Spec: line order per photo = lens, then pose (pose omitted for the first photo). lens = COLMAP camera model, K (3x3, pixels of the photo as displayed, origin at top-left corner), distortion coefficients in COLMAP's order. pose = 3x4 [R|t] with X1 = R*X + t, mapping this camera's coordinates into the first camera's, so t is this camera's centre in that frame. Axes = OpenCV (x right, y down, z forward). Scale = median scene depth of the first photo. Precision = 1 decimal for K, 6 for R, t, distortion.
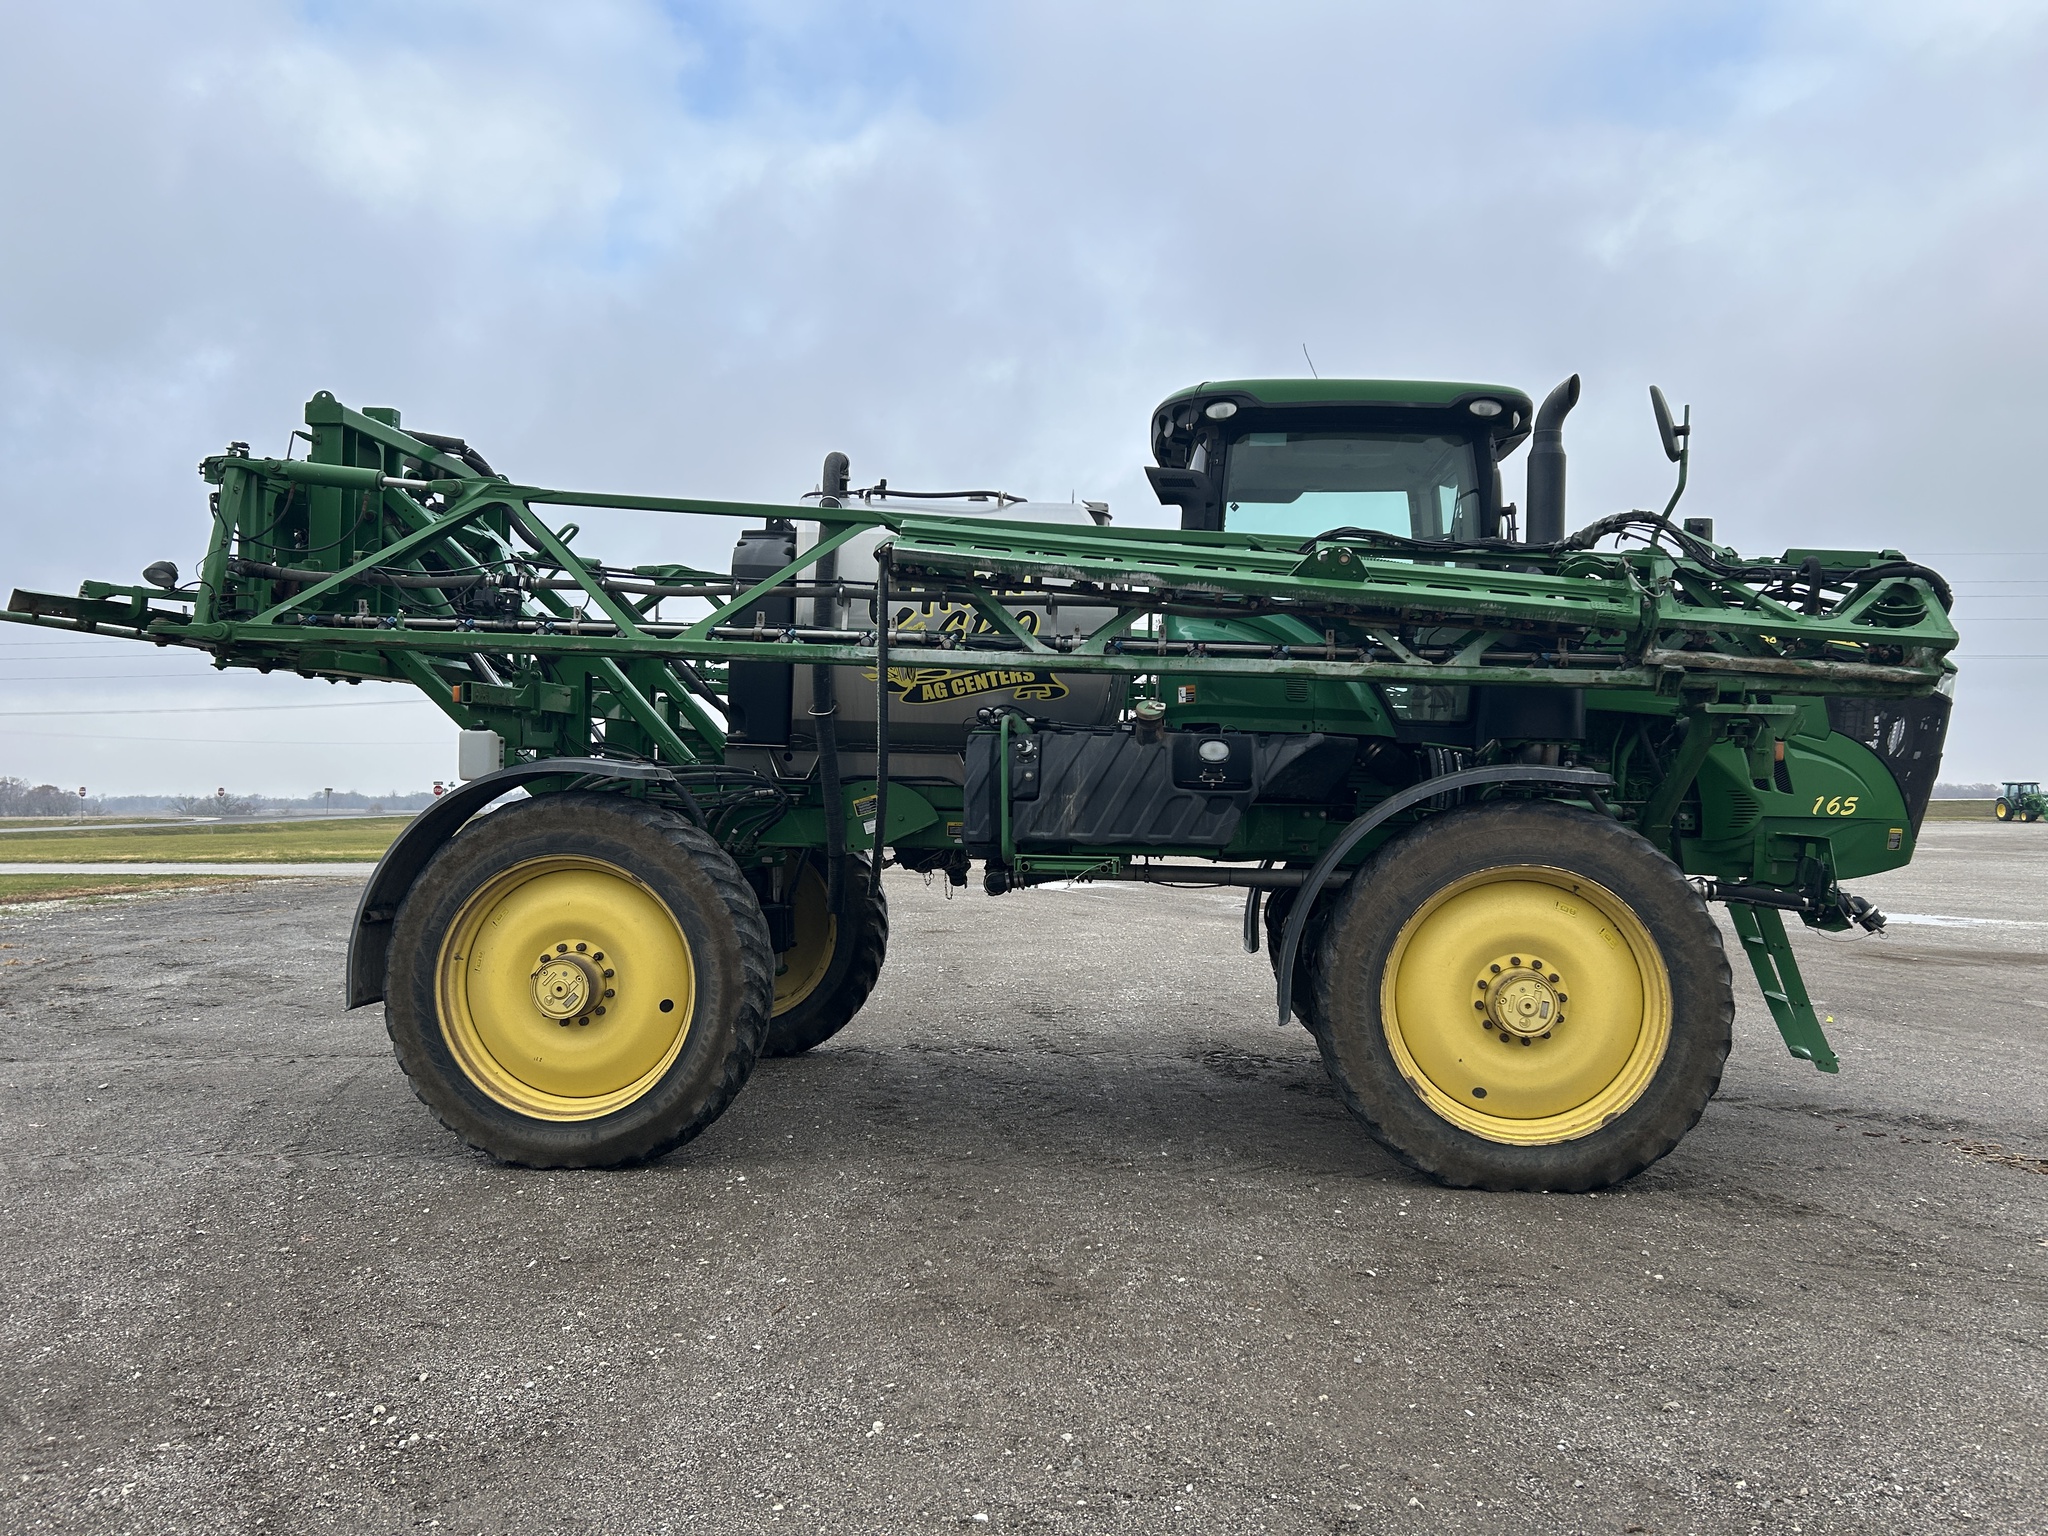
lens RADIAL K [[1545.0, 0, 1024.0], [0, 1545.0, 768.0], [0, 0, 1]] dist [0.076016, -0.082737]
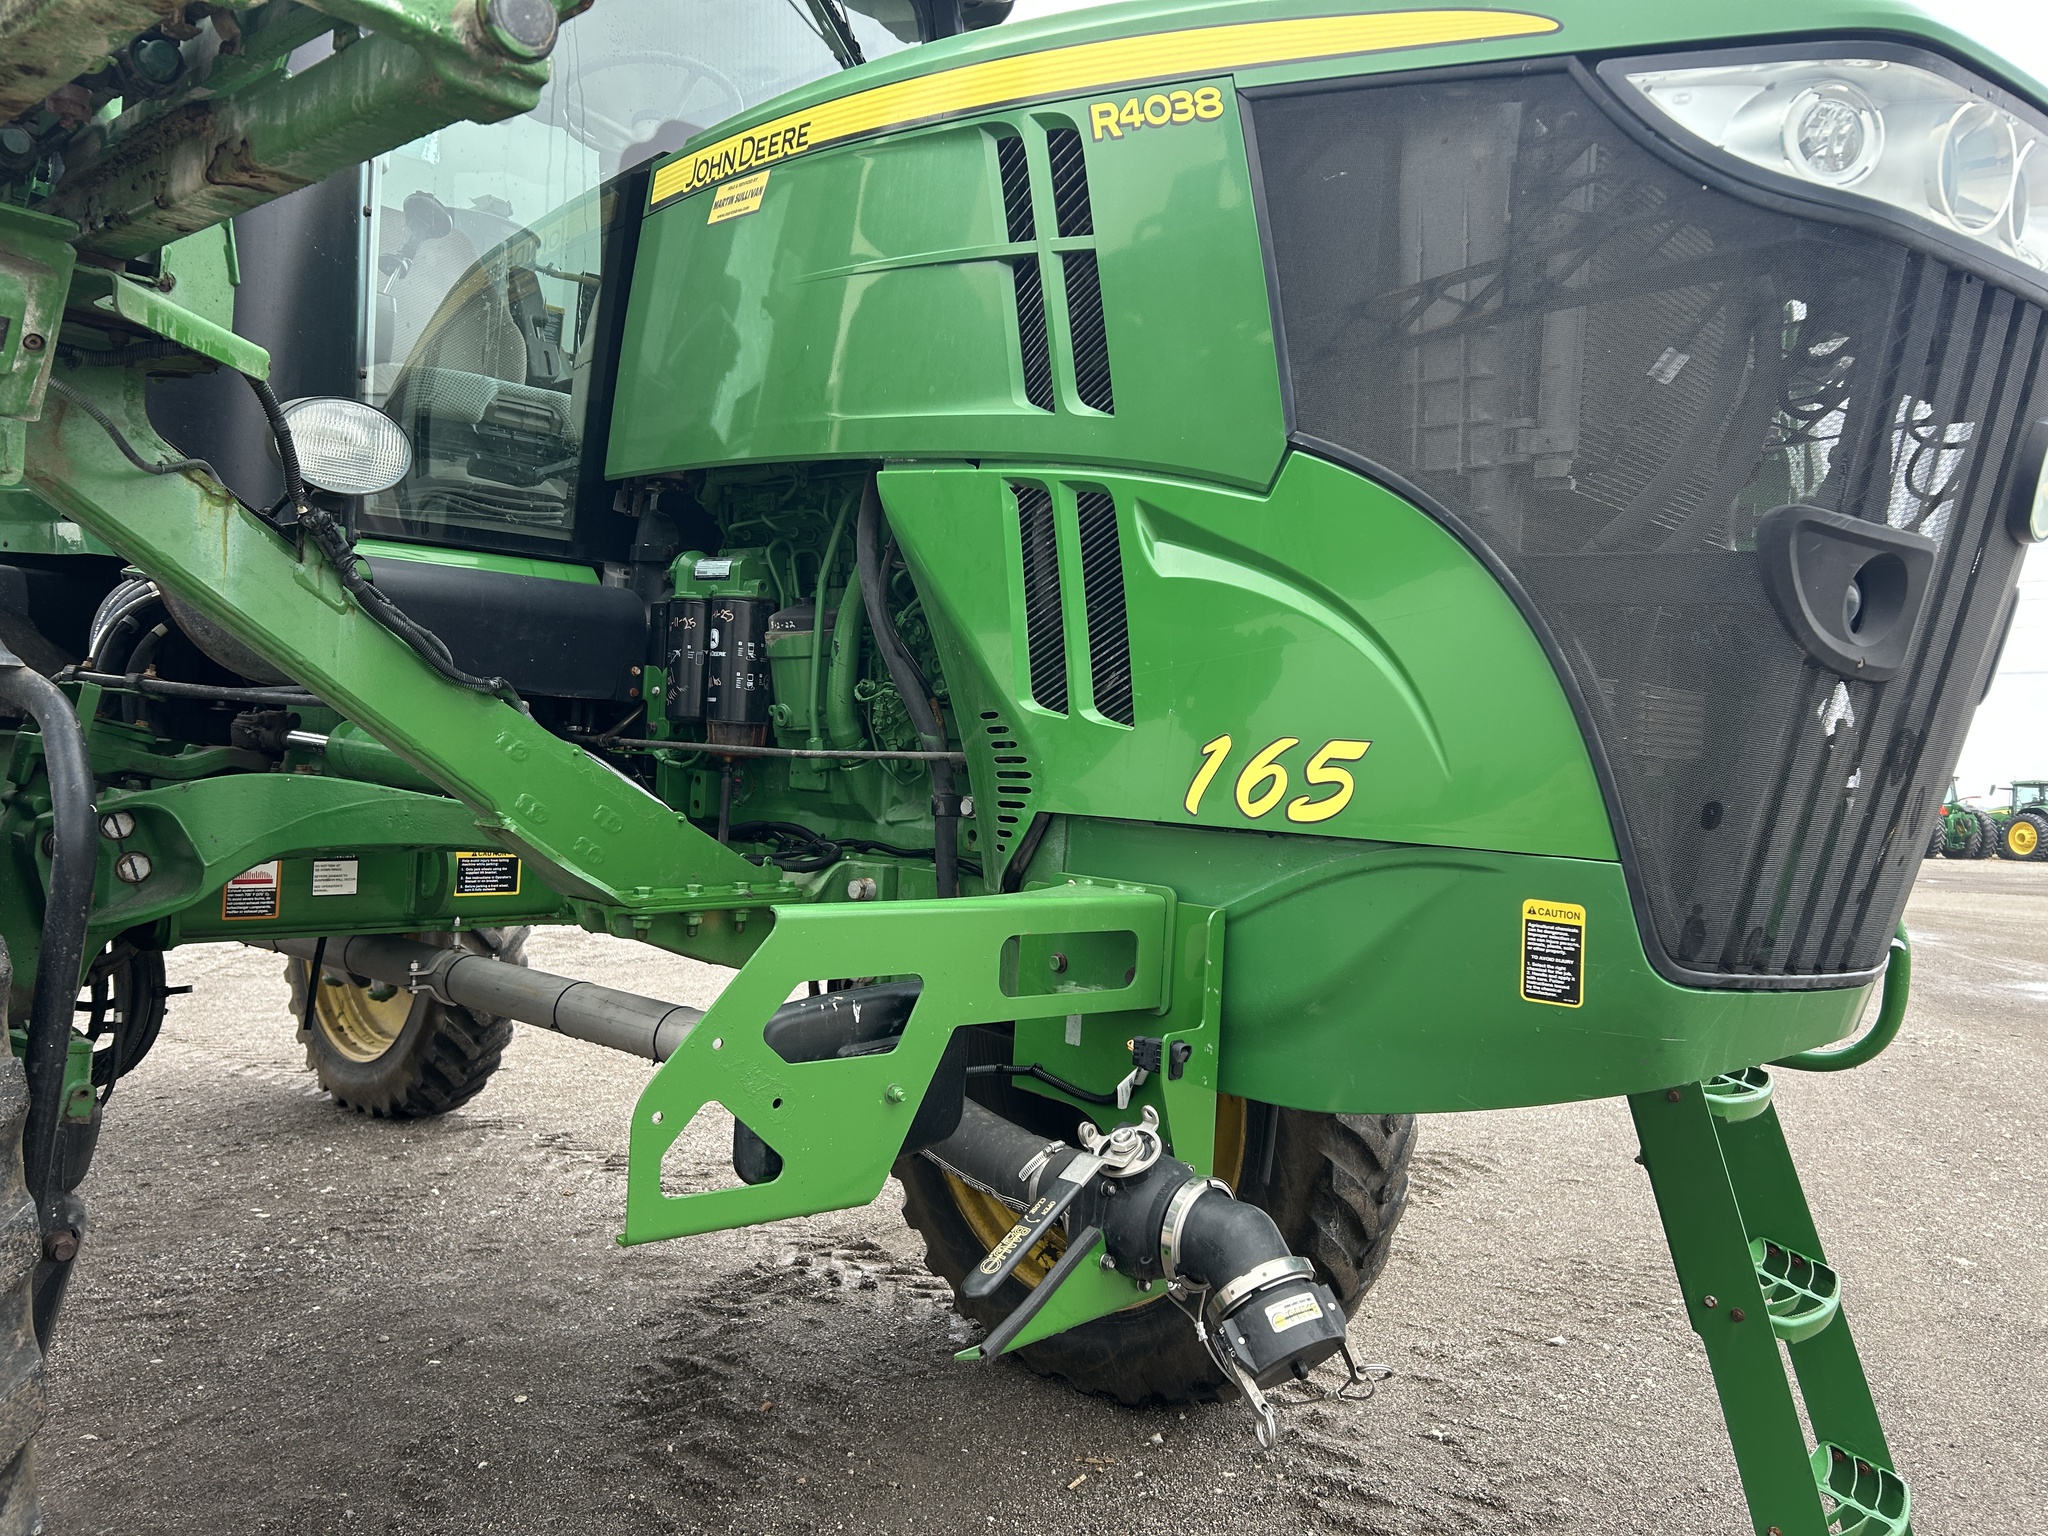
lens RADIAL K [[1545.0, 0, 1024.0], [0, 1545.0, 768.0], [0, 0, 1]] dist [0.076016, -0.082737]
pose [[0.795875, 0.027869, -0.604819, 0.721567], [-0.027855, 0.999568, 0.009405, 0.024849], [0.604820, 0.009362, 0.796307, 0.924821]]
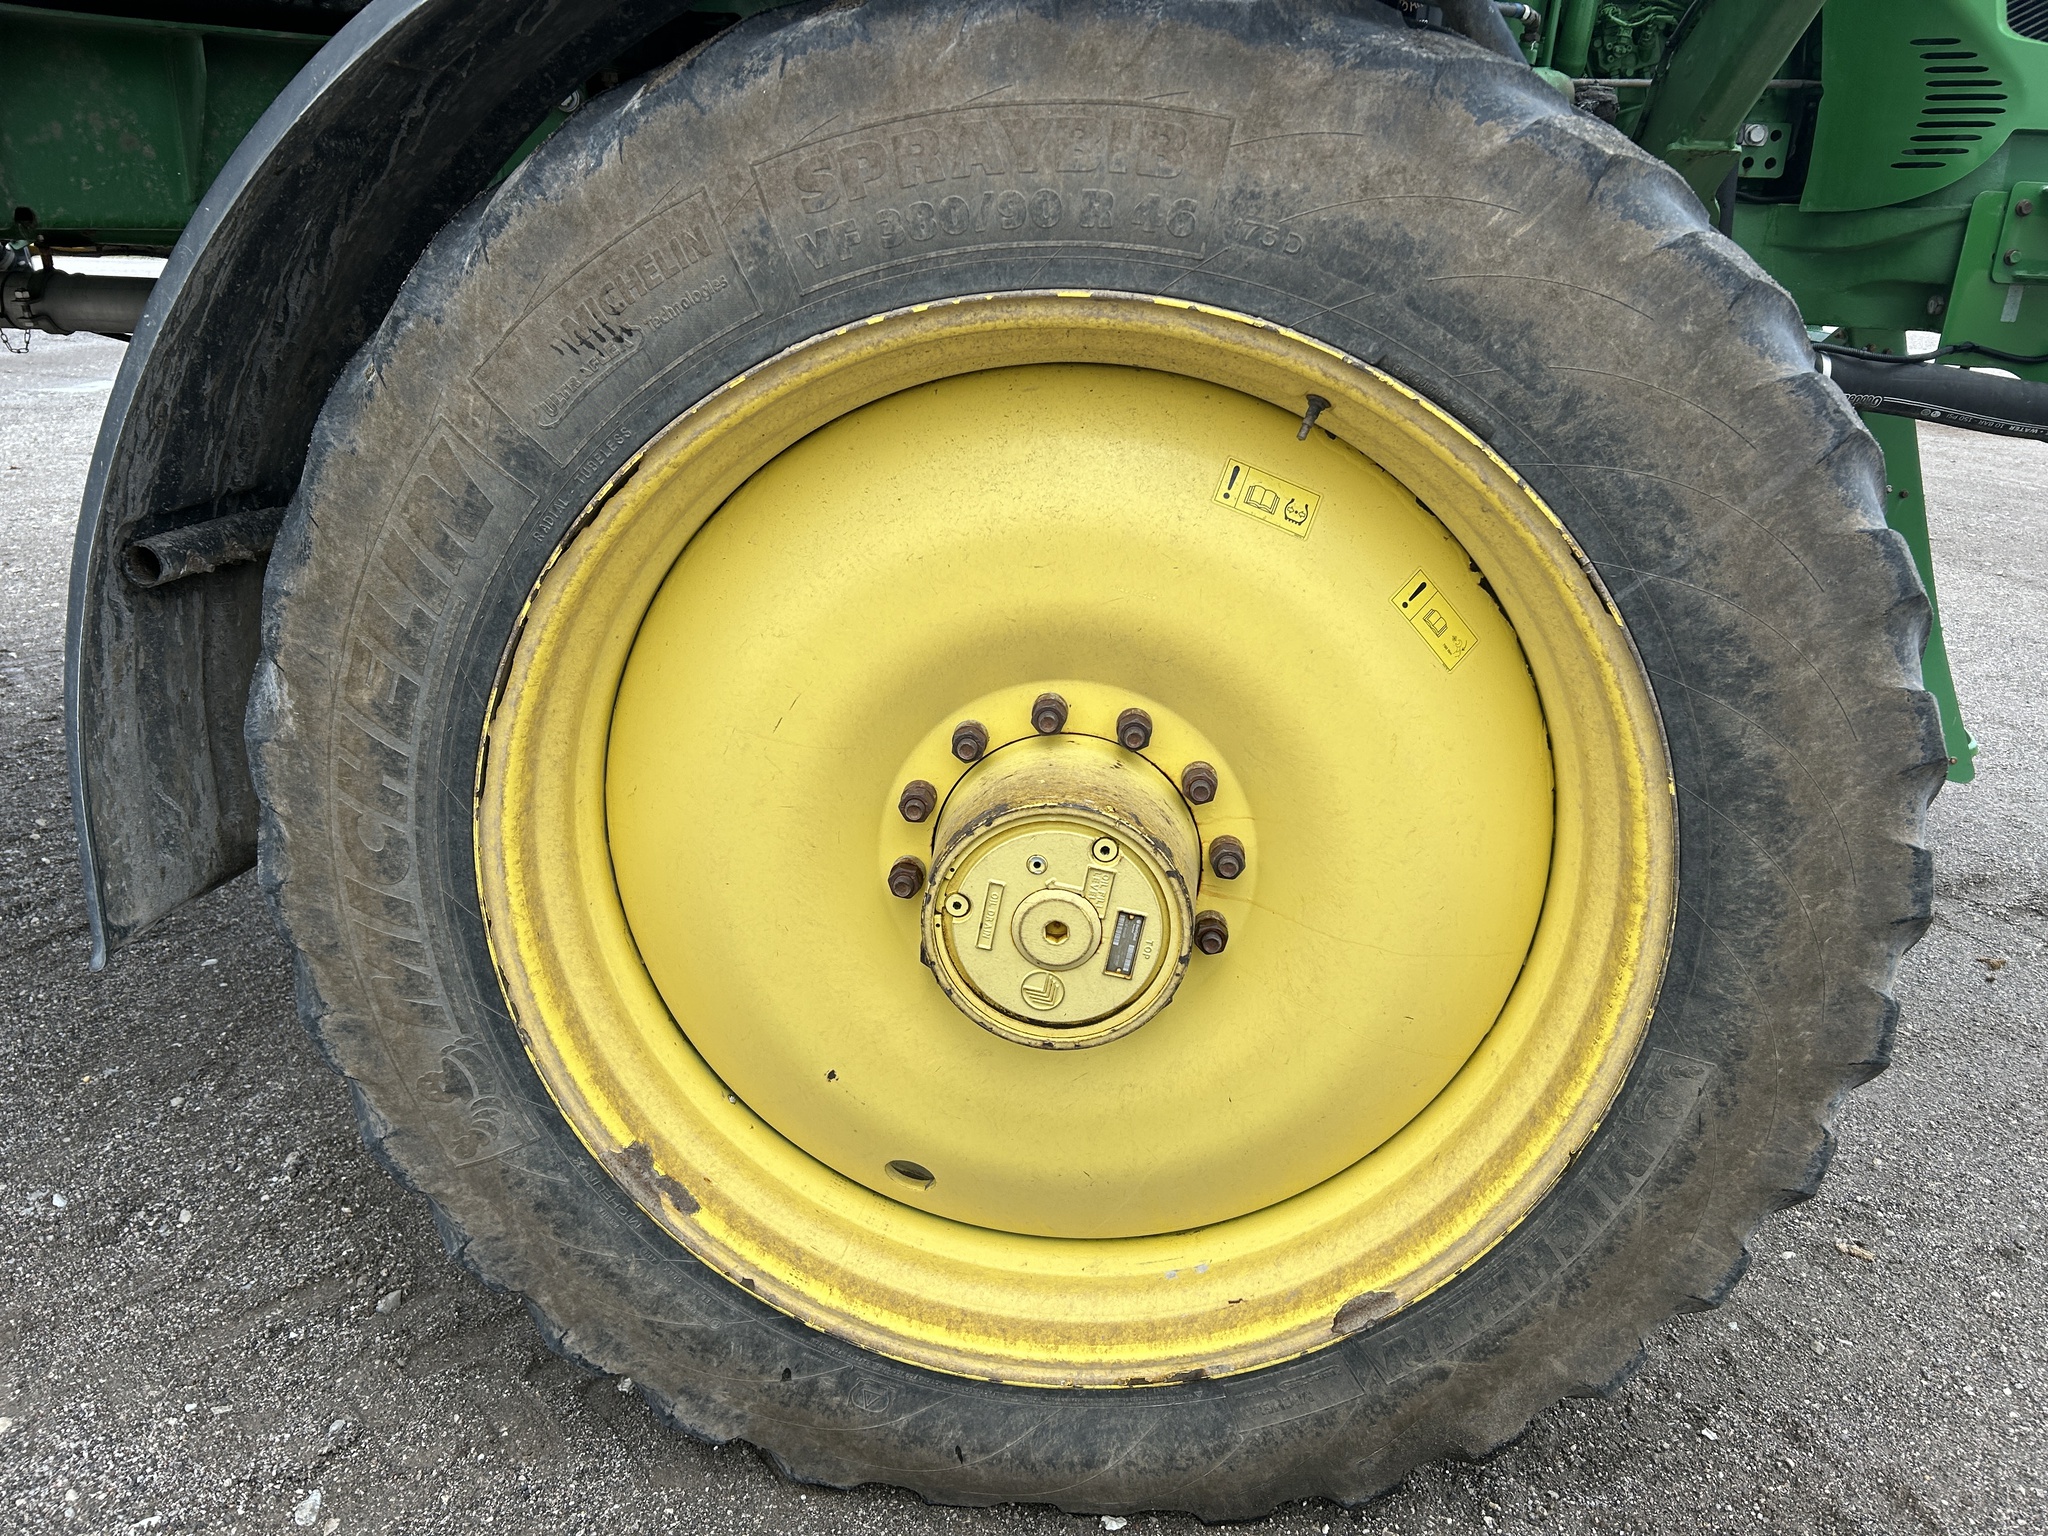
lens RADIAL K [[1555.6, 0, 1027.1], [0, 1555.6, 739.9], [0, 0, 1]] dist [0.067390, -0.106410]
pose [[0.998960, -0.003480, 0.045457, 0.303352], [-0.012323, 0.939356, 0.342723, 0.046419], [-0.043893, -0.342927, 0.938336, 0.779881]]
